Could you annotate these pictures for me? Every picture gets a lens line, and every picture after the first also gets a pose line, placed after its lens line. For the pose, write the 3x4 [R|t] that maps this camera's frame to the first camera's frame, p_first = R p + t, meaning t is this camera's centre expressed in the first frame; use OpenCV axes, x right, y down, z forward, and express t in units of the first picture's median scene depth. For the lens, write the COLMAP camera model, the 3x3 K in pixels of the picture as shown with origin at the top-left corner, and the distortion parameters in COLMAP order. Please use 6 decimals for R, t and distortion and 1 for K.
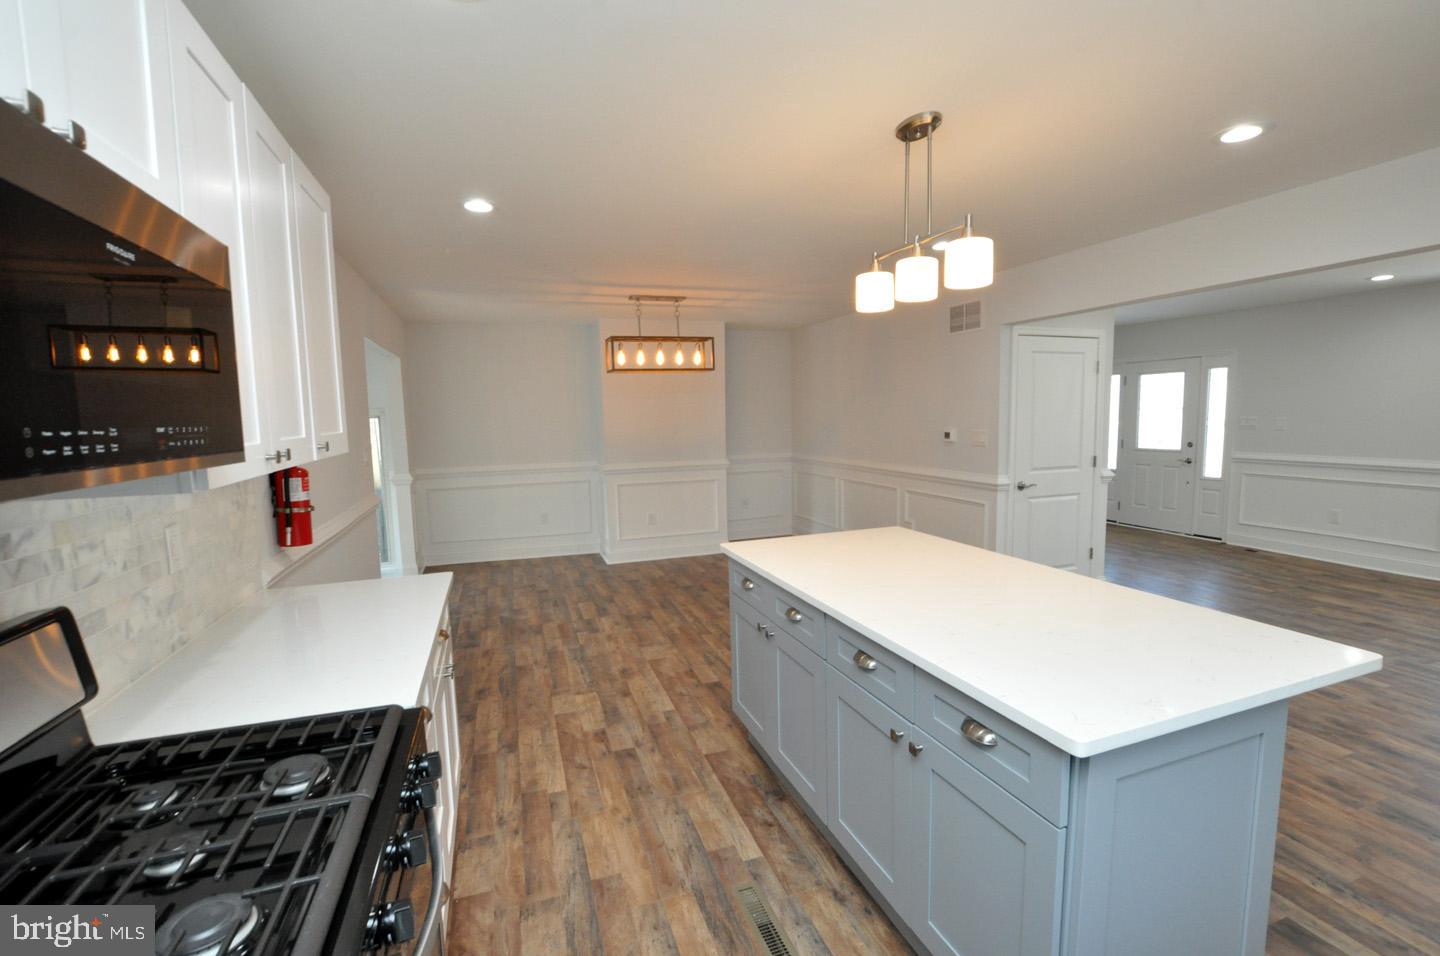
lens RADIAL K [[633.0, 0, 723.4], [0, 633.0, 481.5], [0, 0, 1]] dist [-0.032182, 0.004448]
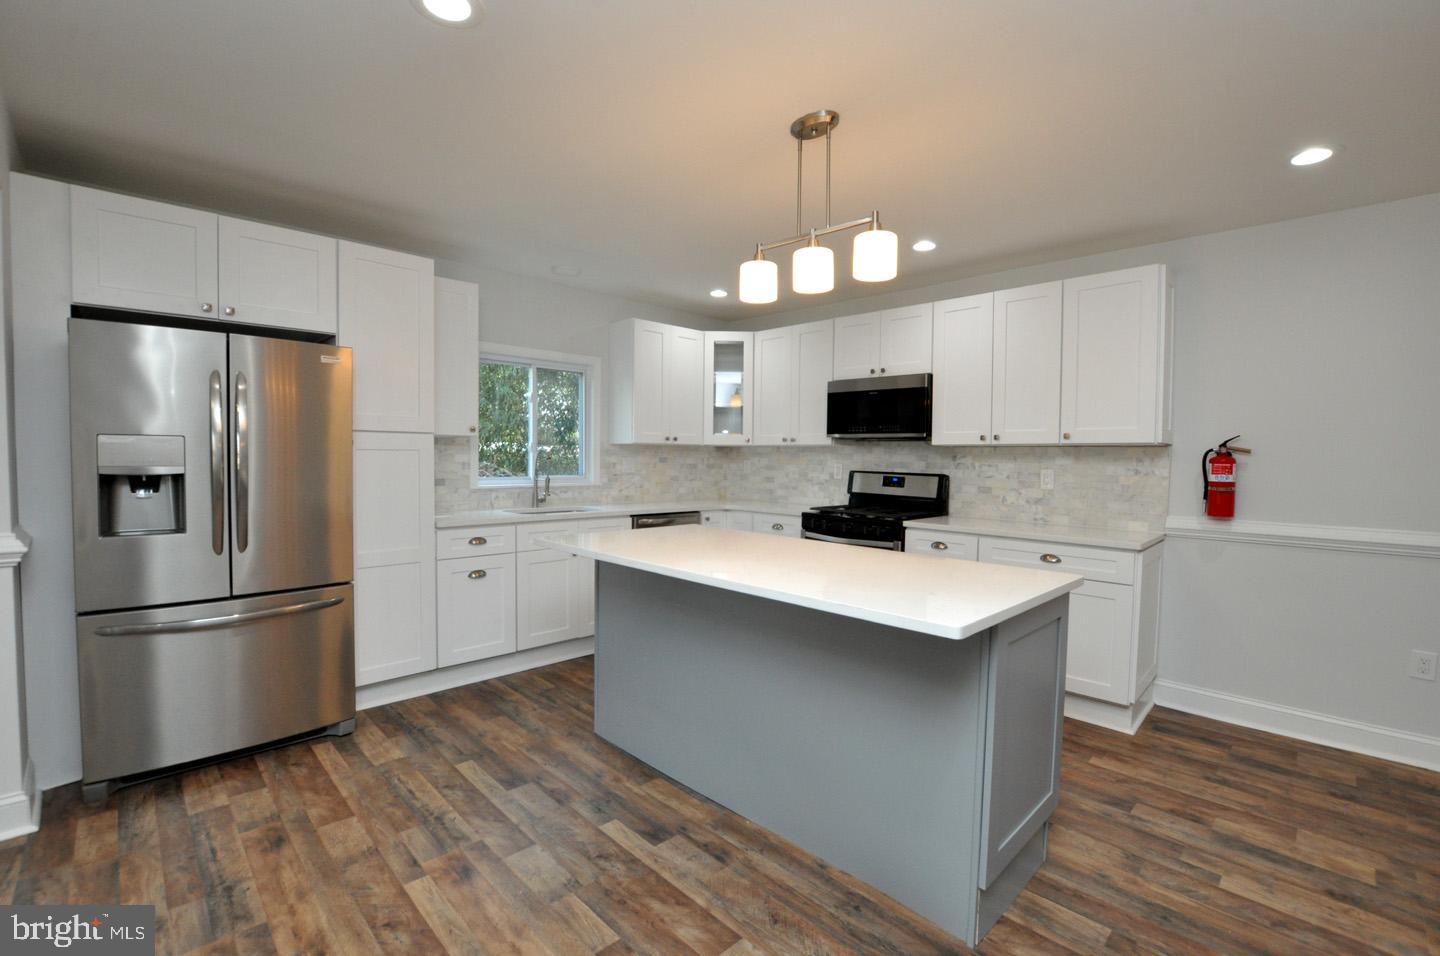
lens RADIAL K [[633.0, 0, 722.5], [0, 633.0, 469.8], [0, 0, 1]] dist [-0.032182, 0.004448]
pose [[-0.906023, 0.015809, -0.422933, 0.442889], [-0.041592, 0.991139, 0.126148, -0.063450], [0.421180, 0.131884, -0.897337, 0.957352]]
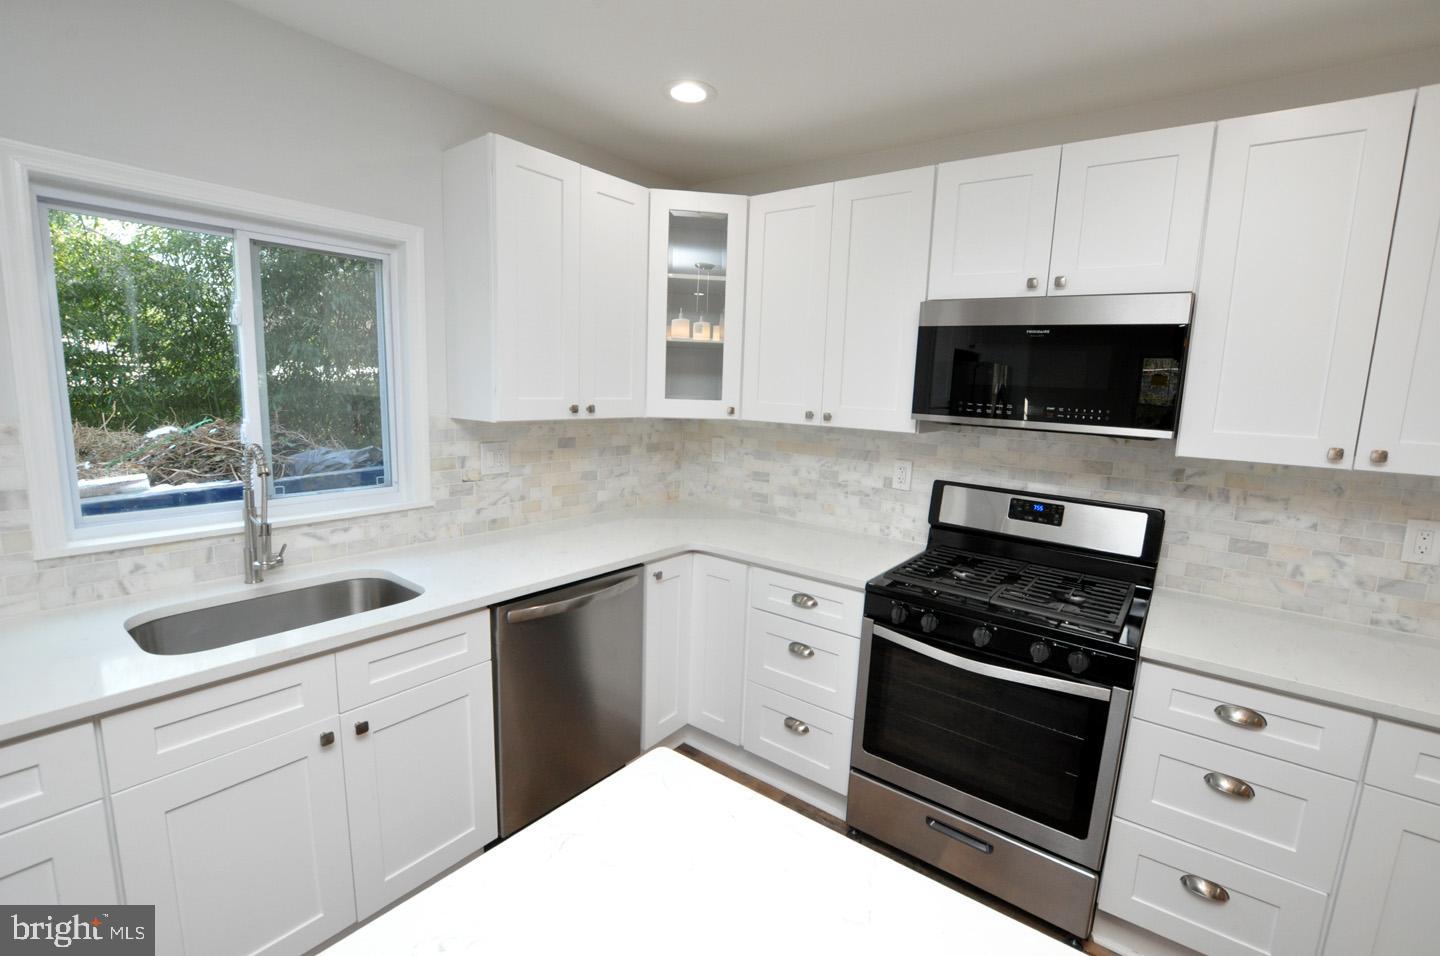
lens RADIAL K [[633.0, 0, 727.1], [0, 633.0, 479.8], [0, 0, 1]] dist [-0.032182, 0.004448]
pose [[-0.835247, 0.070404, -0.545349, 0.249615], [-0.080444, 0.965454, 0.247846, -0.058849], [0.543958, 0.250883, -0.800729, 0.431268]]
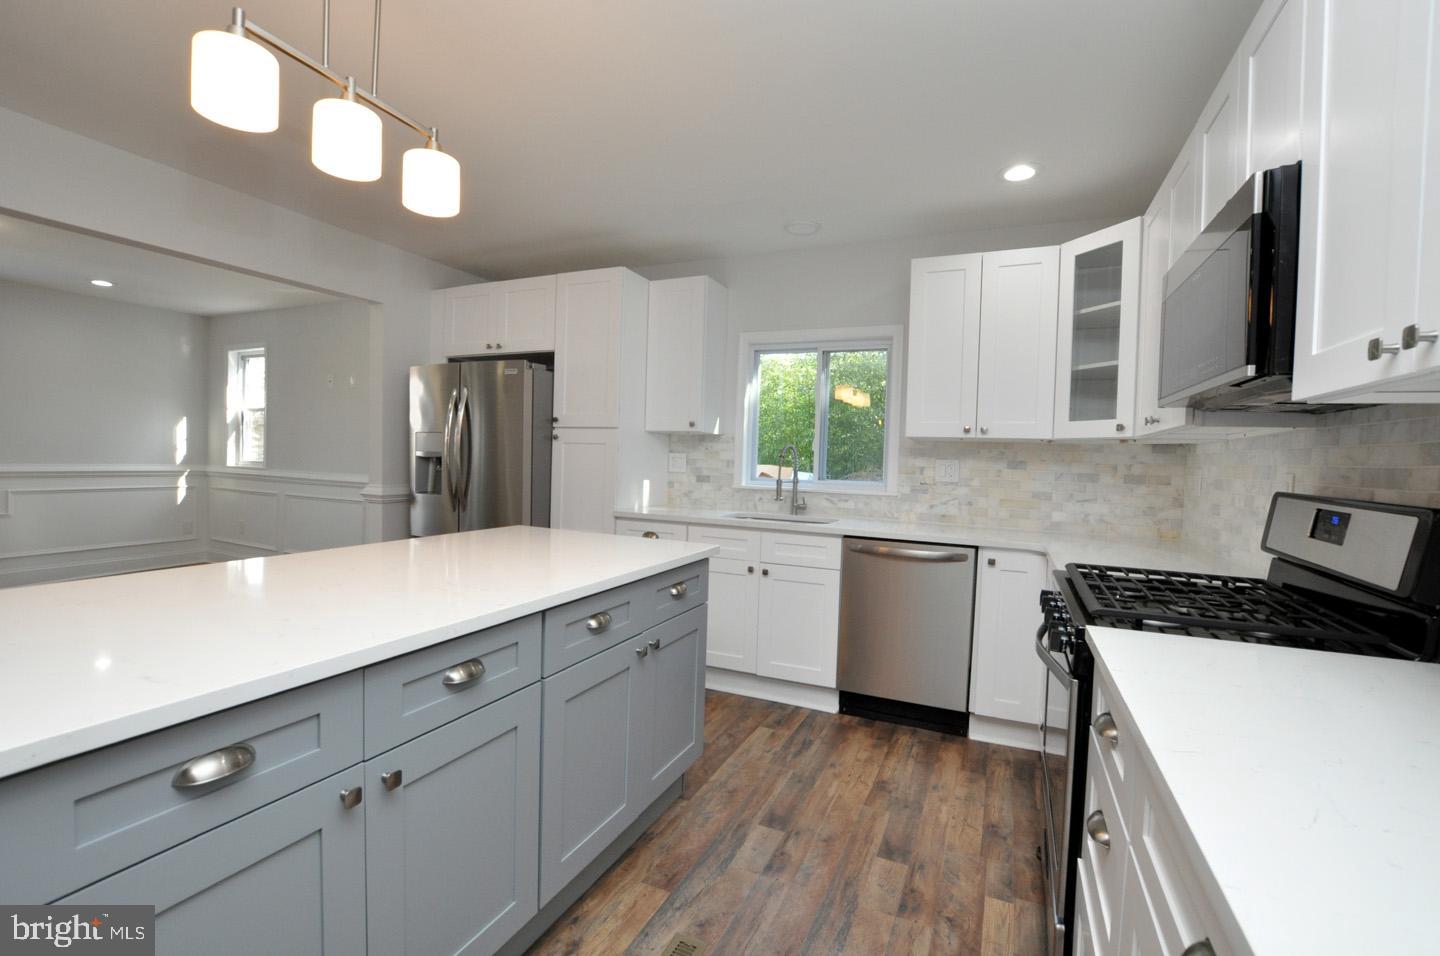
lens RADIAL K [[633.0, 0, 717.0], [0, 633.0, 483.2], [0, 0, 1]] dist [-0.032182, 0.004448]
pose [[-0.720940, -0.032040, 0.692256, -0.223638], [0.055991, 0.992972, 0.104269, -0.004098], [-0.690732, 0.113932, -0.714080, 0.626599]]
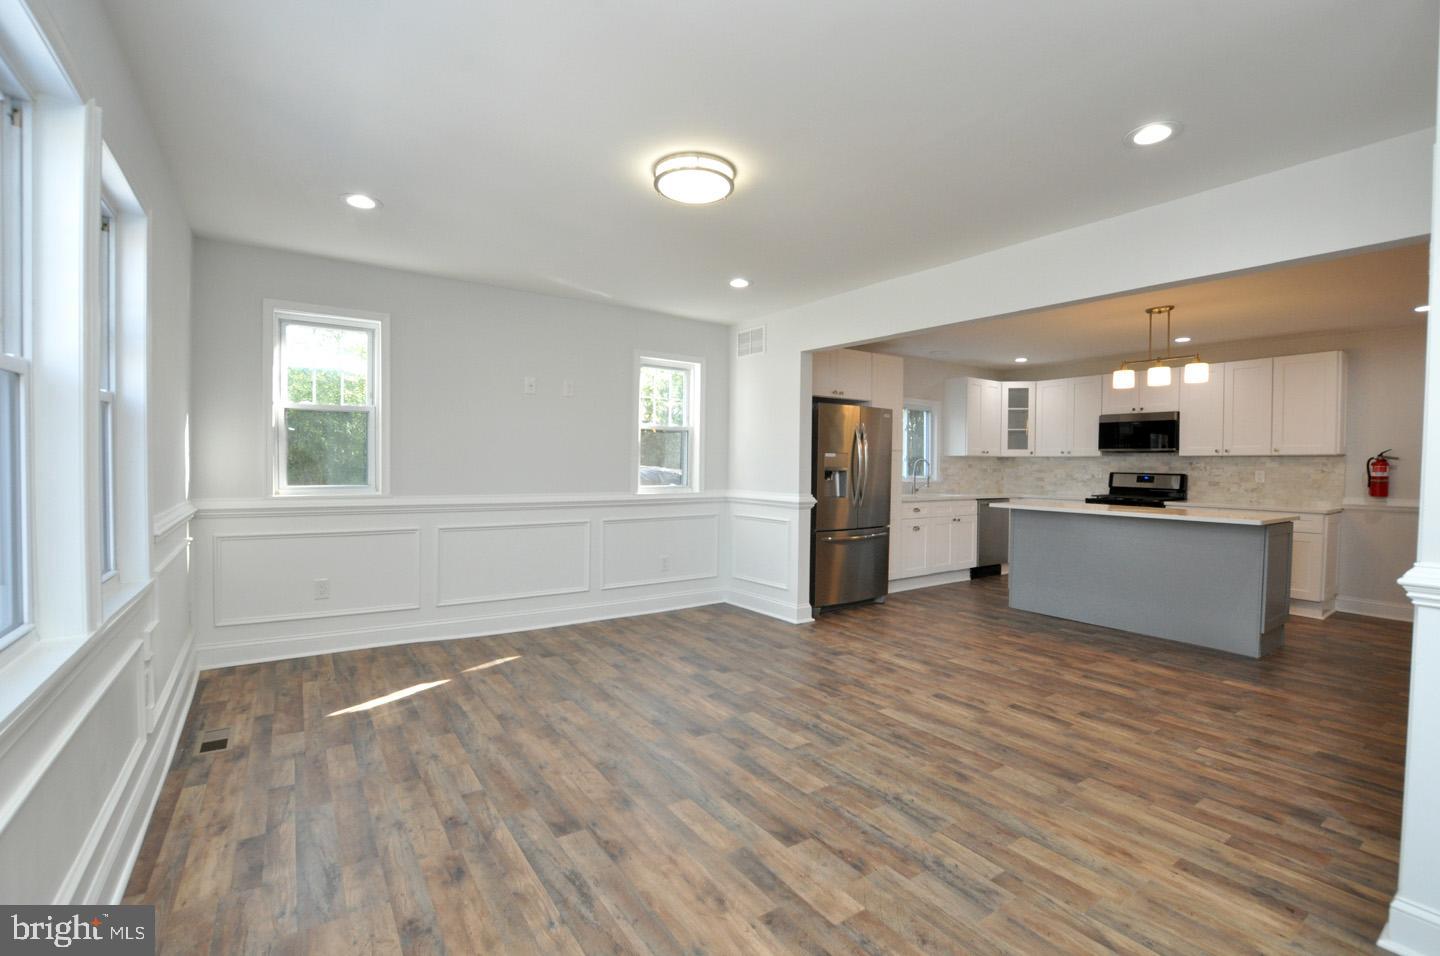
lens RADIAL K [[633.0, 0, 730.7], [0, 633.0, 473.8], [0, 0, 1]] dist [-0.032182, 0.004448]
pose [[-0.963073, 0.012983, -0.268927, 1.180401], [-0.020310, 0.992488, 0.120648, -0.108387], [0.268473, 0.121655, -0.955574, 1.374793]]
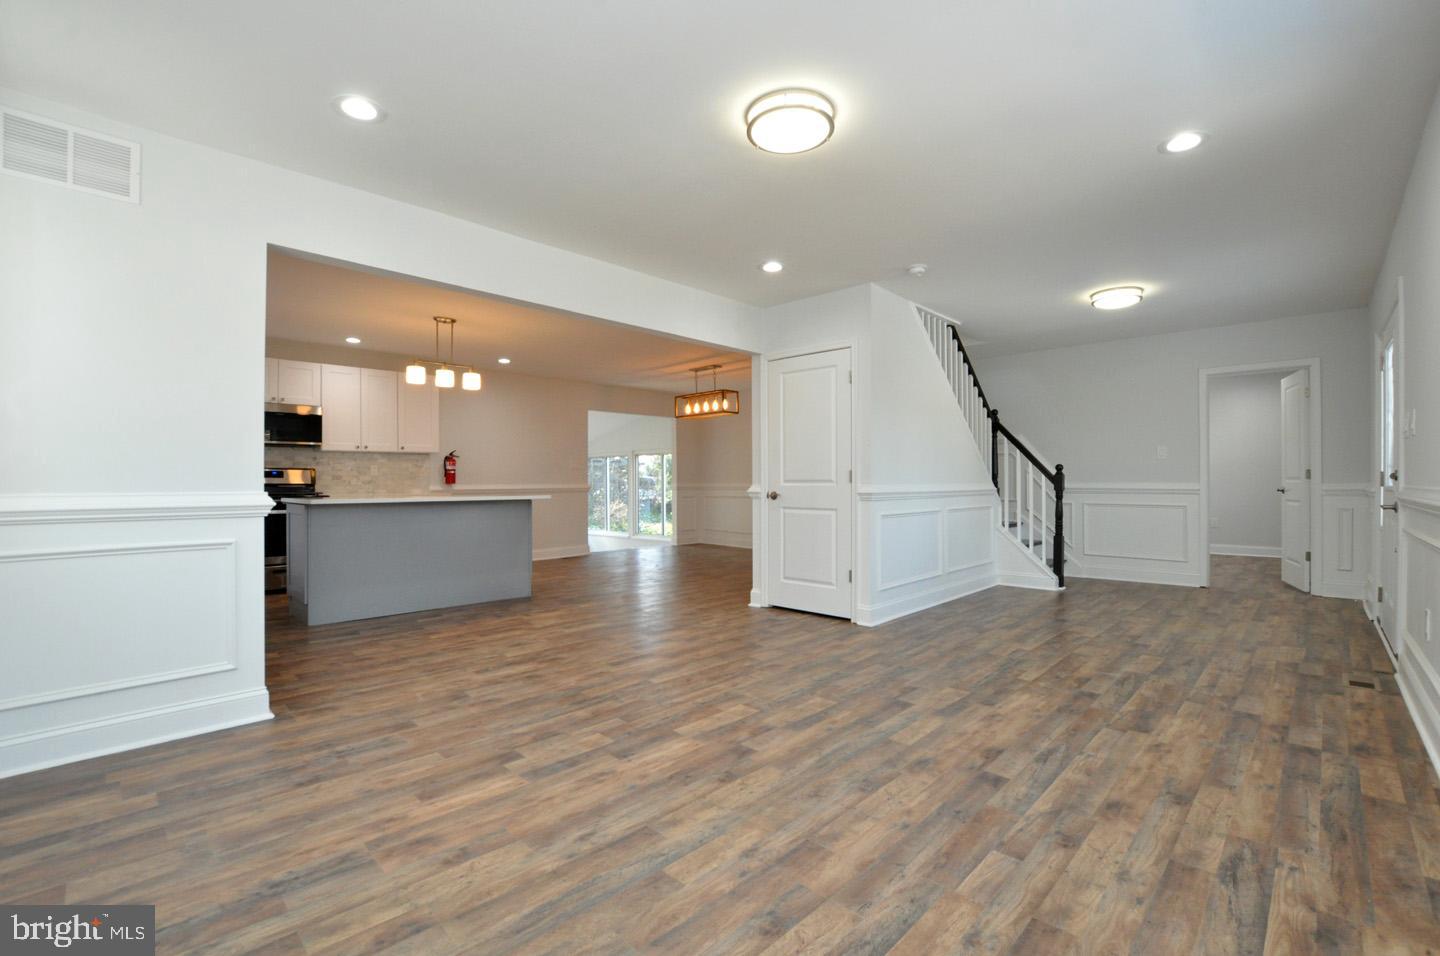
lens RADIAL K [[633.0, 0, 715.6], [0, 633.0, 475.1], [0, 0, 1]] dist [-0.032182, 0.004448]
pose [[0.433159, 0.010228, -0.901259, 1.531805], [-0.099558, 0.994360, -0.036565, 0.023515], [0.895802, 0.105566, 0.431734, 0.464133]]
